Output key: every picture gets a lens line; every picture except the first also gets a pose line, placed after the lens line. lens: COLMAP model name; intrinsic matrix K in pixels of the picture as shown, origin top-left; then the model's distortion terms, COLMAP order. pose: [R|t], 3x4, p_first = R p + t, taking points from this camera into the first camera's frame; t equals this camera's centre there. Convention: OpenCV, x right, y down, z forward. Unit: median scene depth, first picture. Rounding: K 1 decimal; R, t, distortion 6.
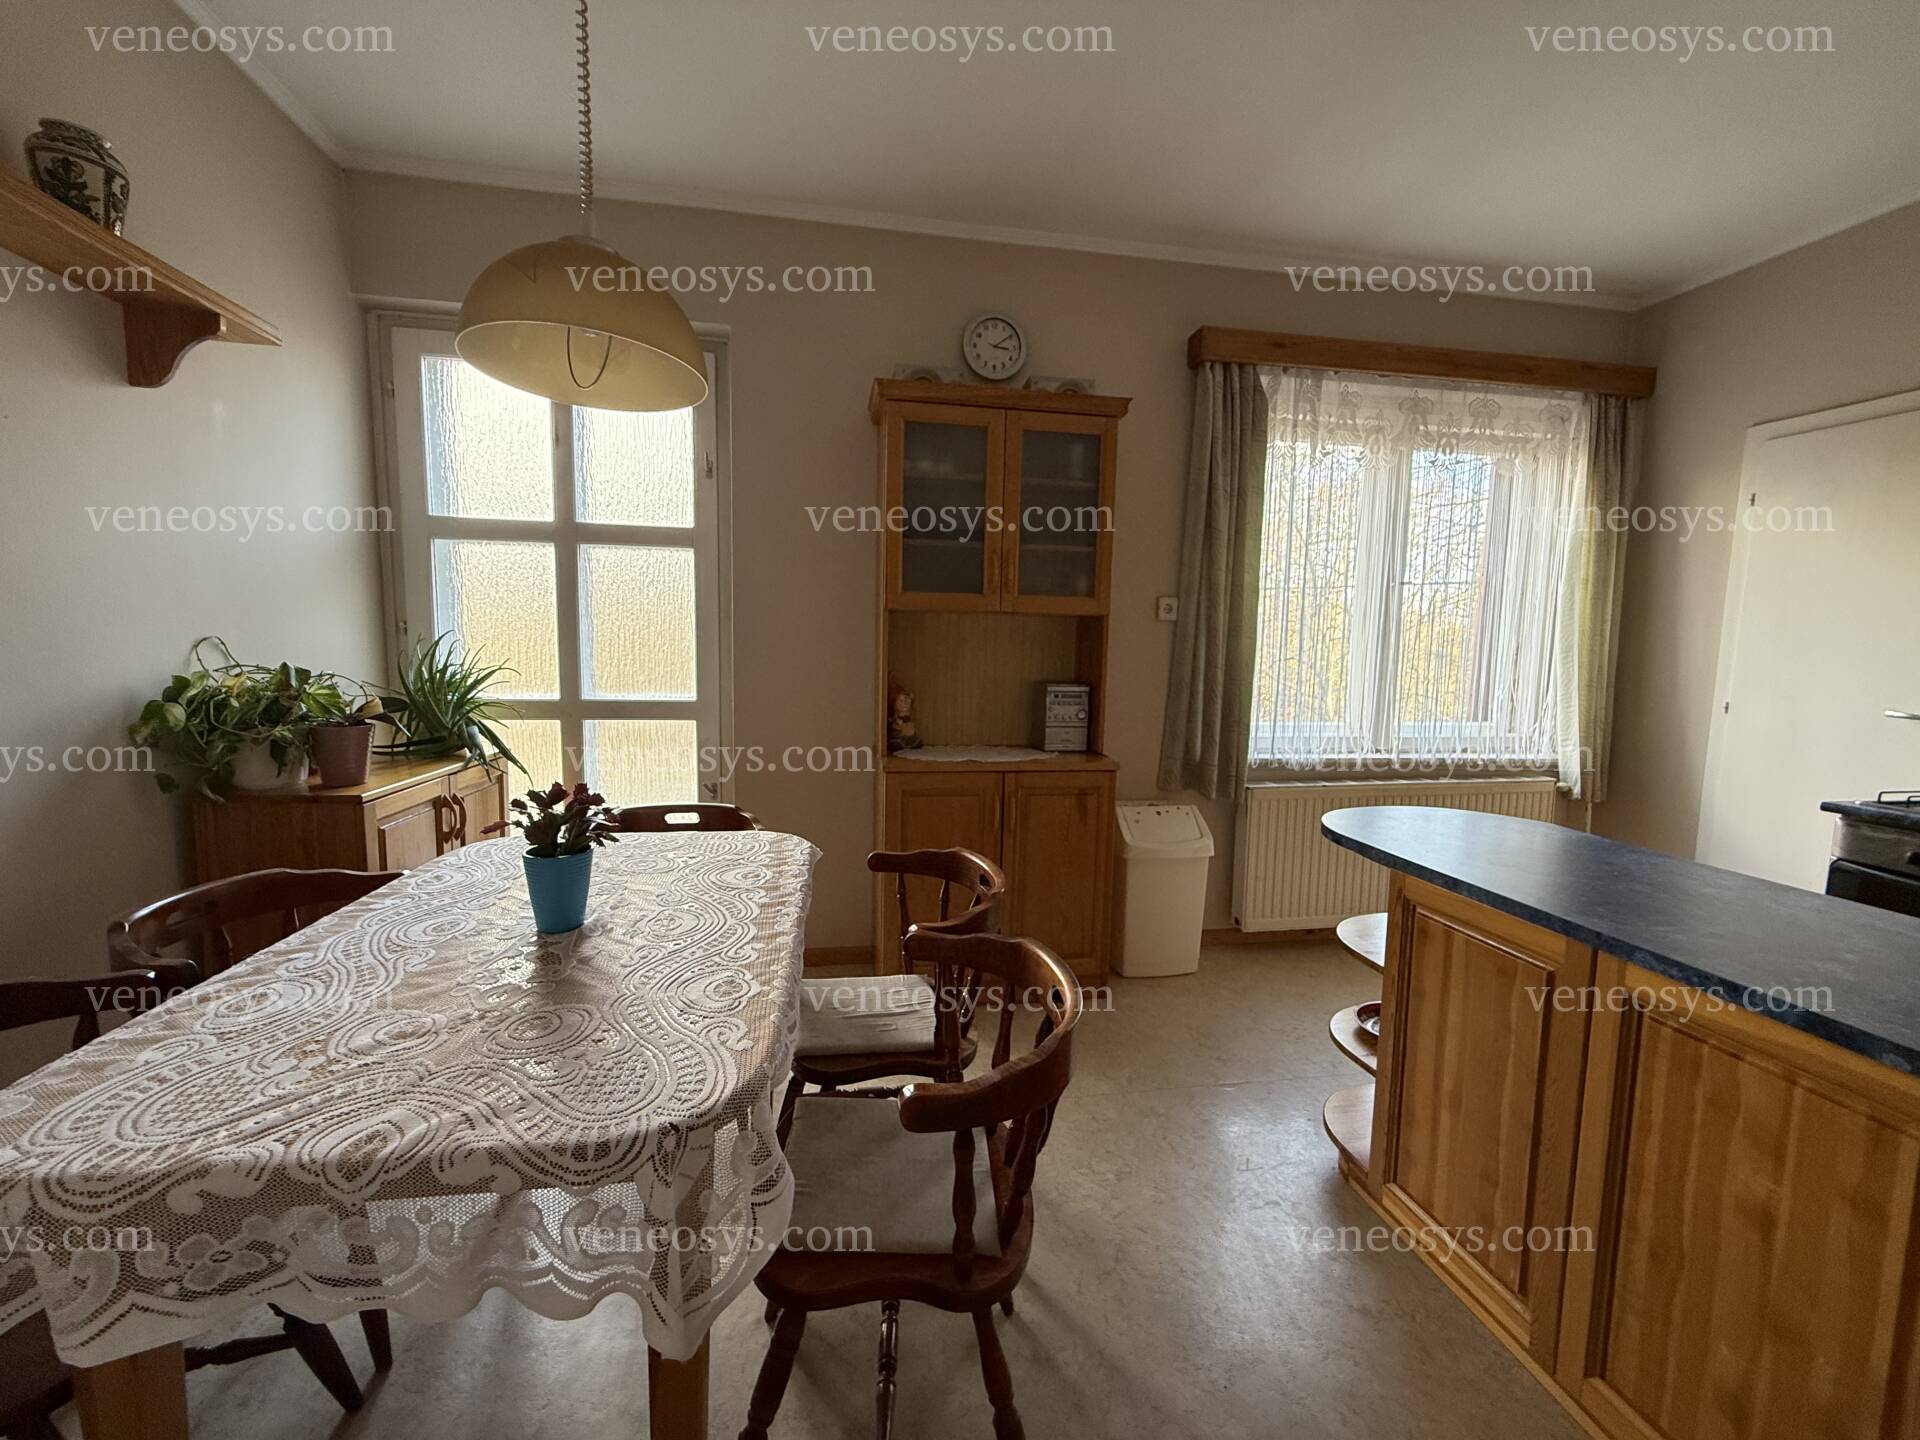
lens RADIAL K [[763.4, 0, 959.0], [0, 763.4, 722.4], [0, 0, 1]] dist [0.001368, -0.001160]
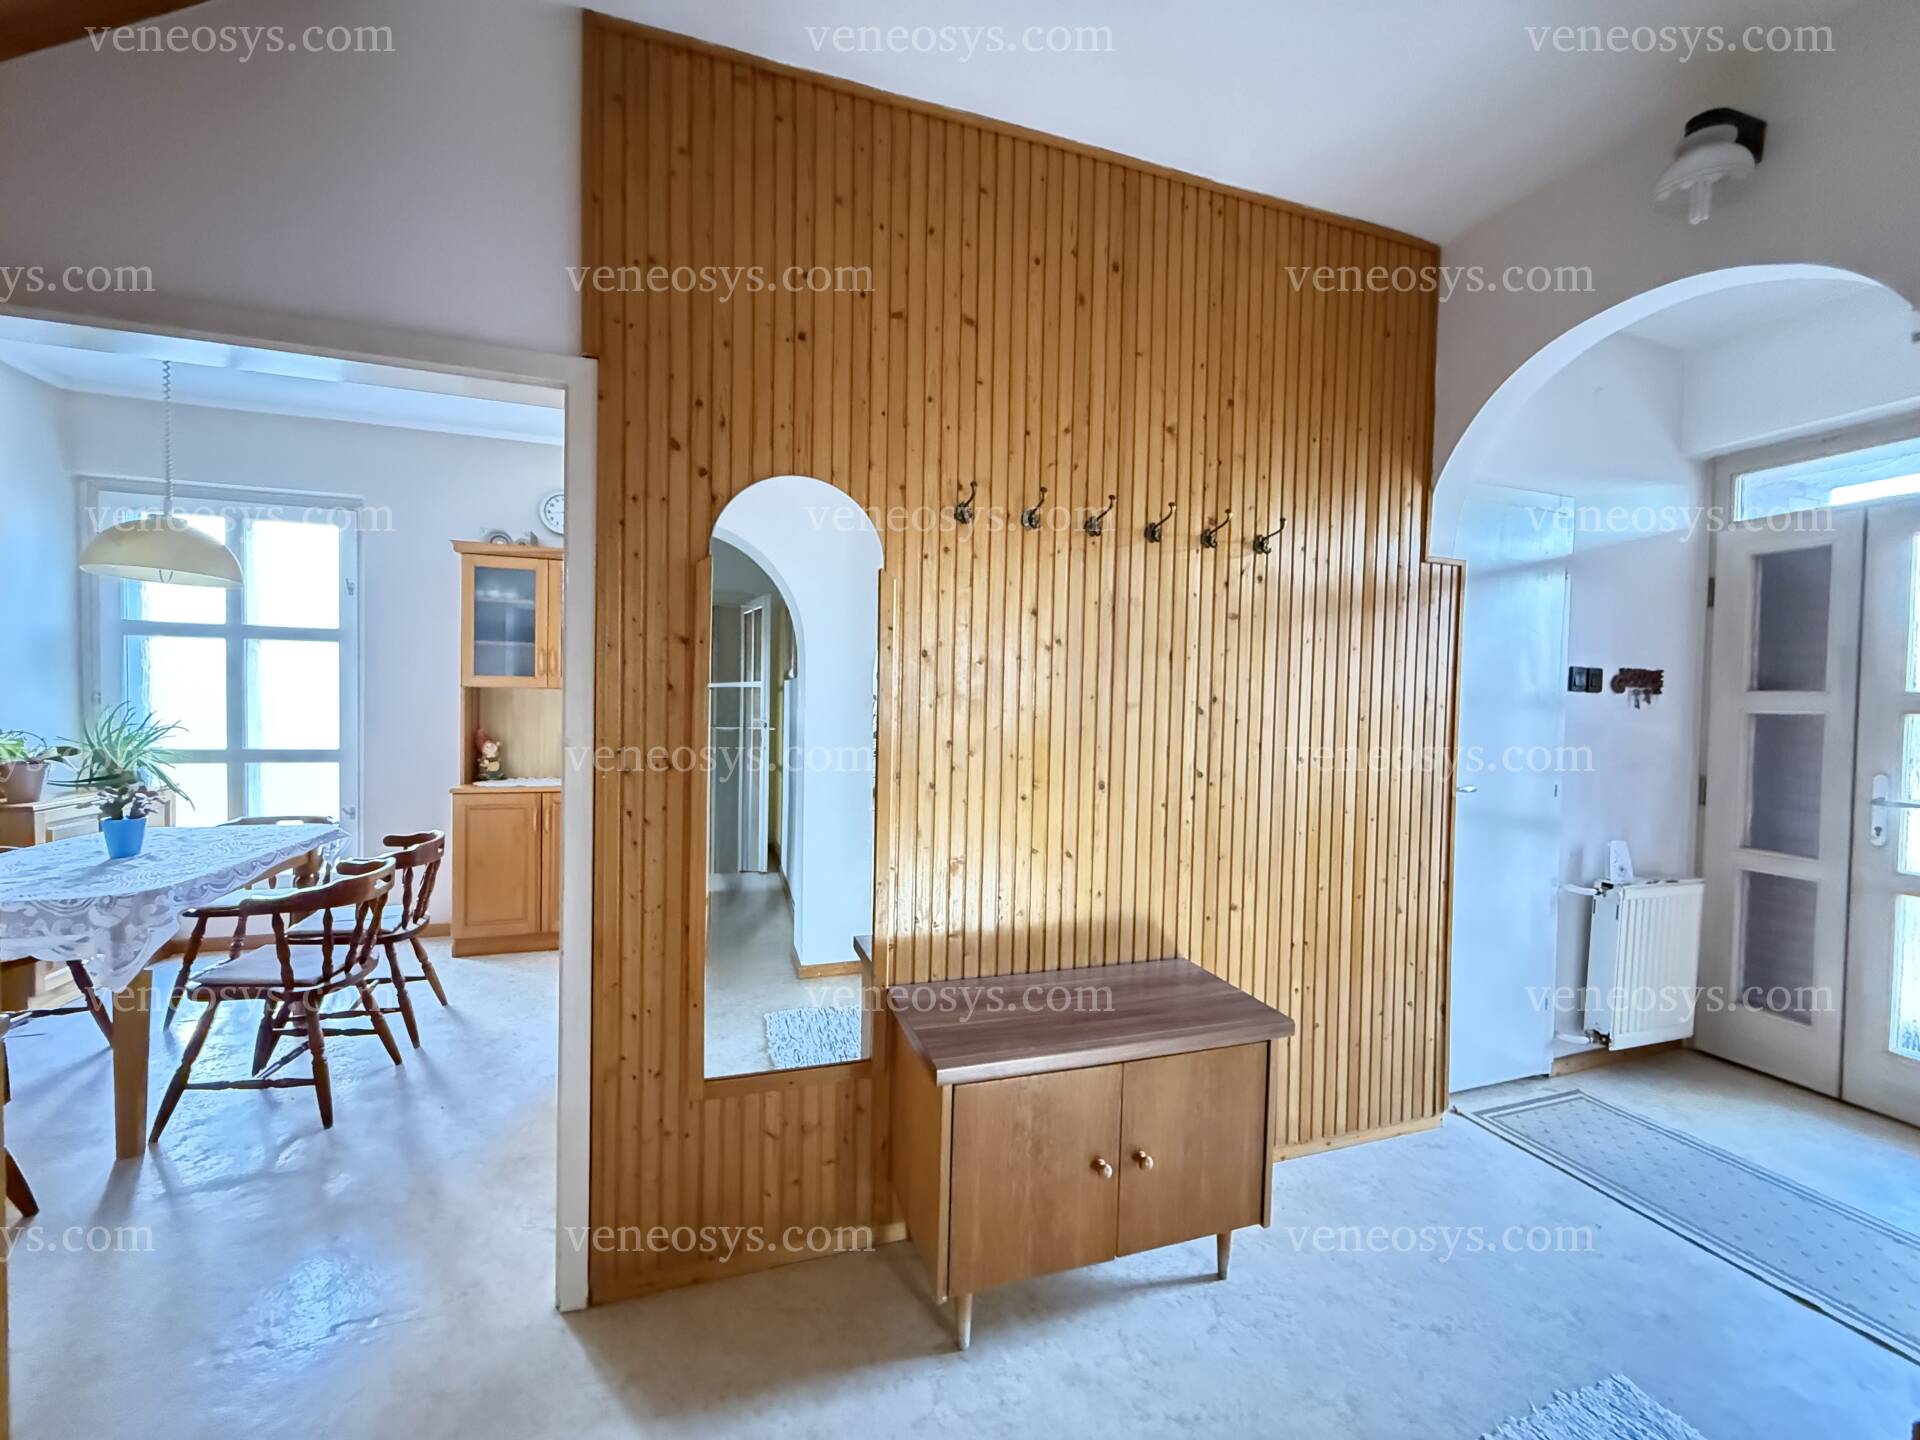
lens RADIAL K [[763.4, 0, 958.5], [0, 763.4, 719.4], [0, 0, 1]] dist [0.001368, -0.001160]
pose [[0.988576, -0.004011, 0.150672, 0.611832], [0.015071, 0.997267, -0.072329, 0.039516], [-0.149970, 0.073774, 0.985934, -0.601843]]
